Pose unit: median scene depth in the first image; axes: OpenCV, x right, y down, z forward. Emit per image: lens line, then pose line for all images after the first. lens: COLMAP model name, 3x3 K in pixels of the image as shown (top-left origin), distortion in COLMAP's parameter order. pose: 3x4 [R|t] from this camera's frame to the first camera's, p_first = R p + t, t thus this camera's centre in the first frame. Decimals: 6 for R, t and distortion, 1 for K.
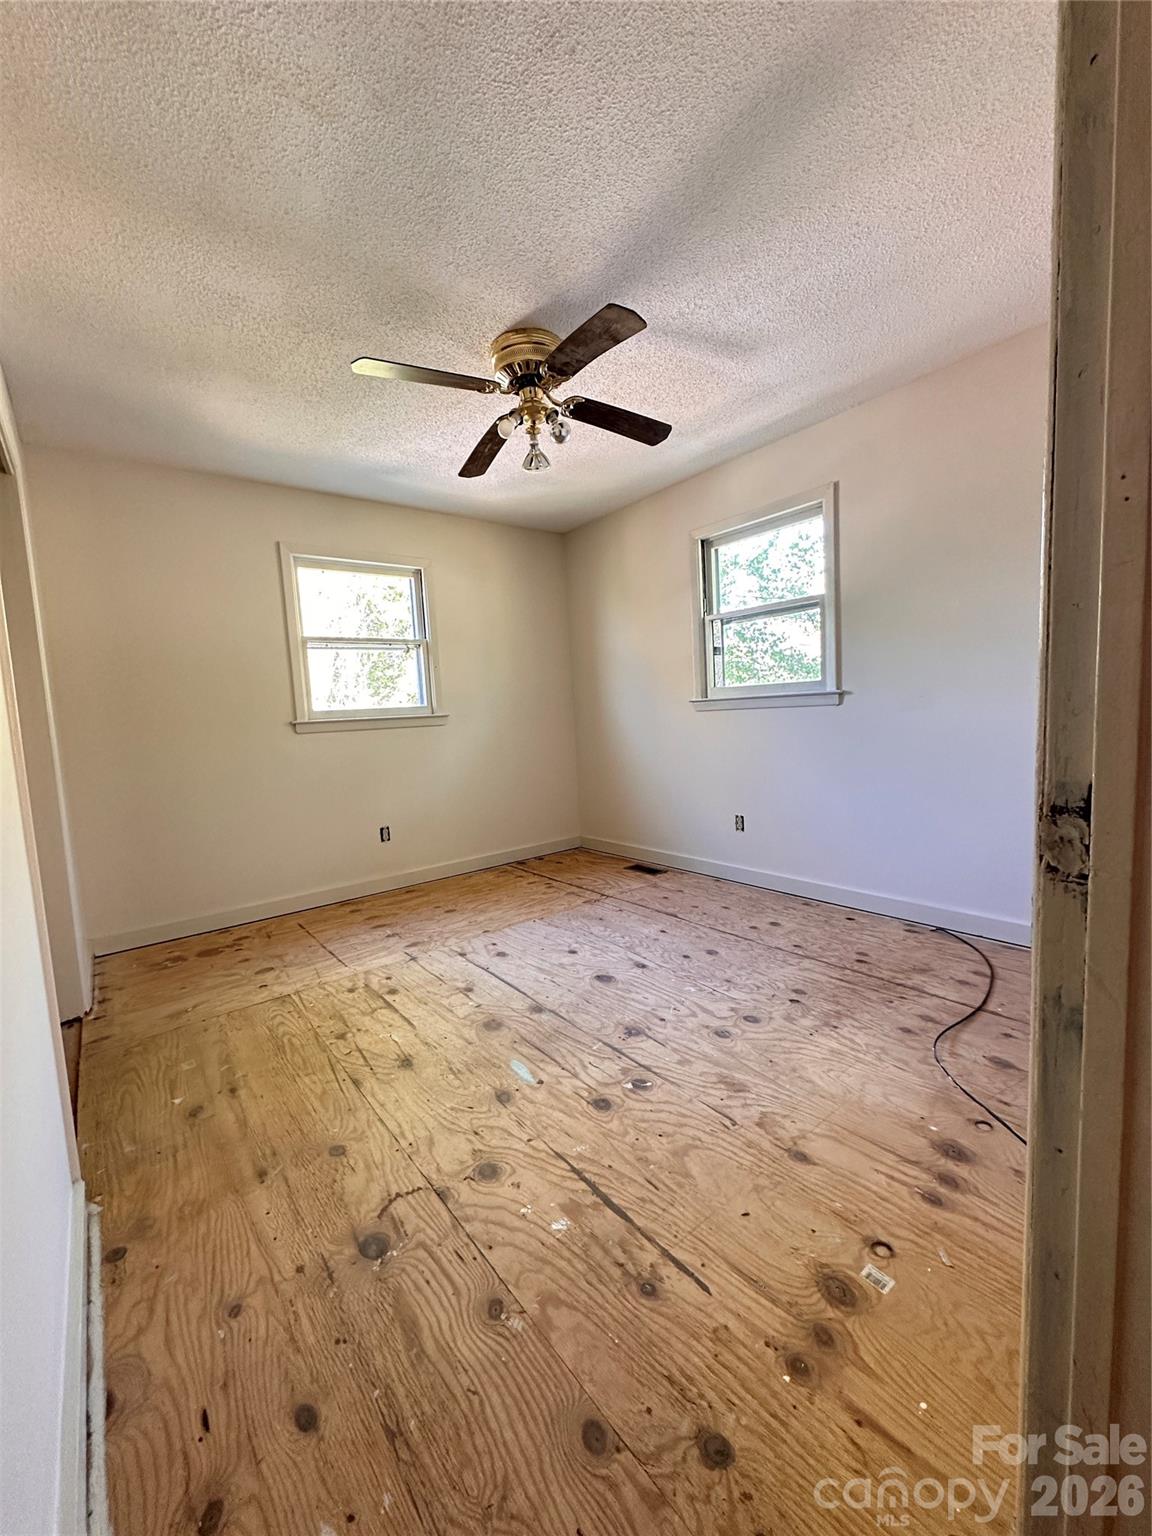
lens RADIAL K [[613.1, 0, 575.5], [0, 613.1, 769.4], [0, 0, 1]] dist [-0.005697, 0.001252]
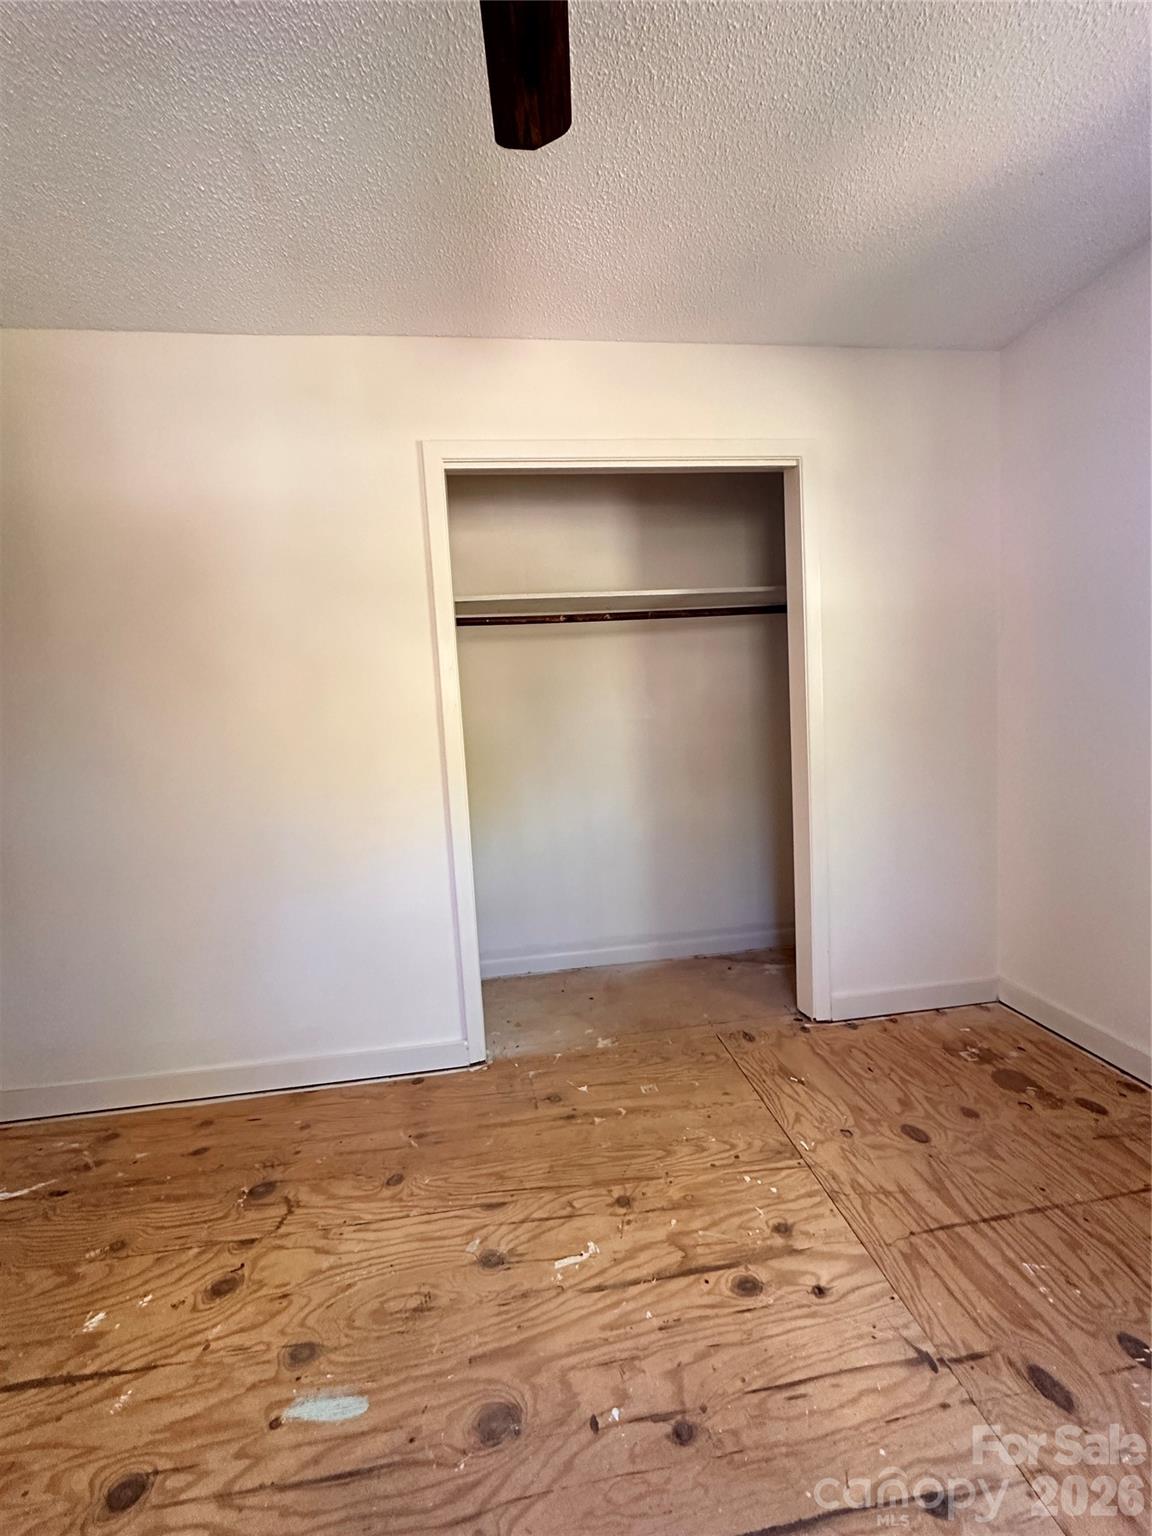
lens RADIAL K [[613.1, 0, 575.5], [0, 613.1, 769.4], [0, 0, 1]] dist [-0.005697, 0.001252]
pose [[-0.508062, 0.152143, -0.847777, 0.199716], [0.000377, 0.984315, 0.176420, -0.214841], [0.861320, 0.089313, -0.500150, 1.498154]]
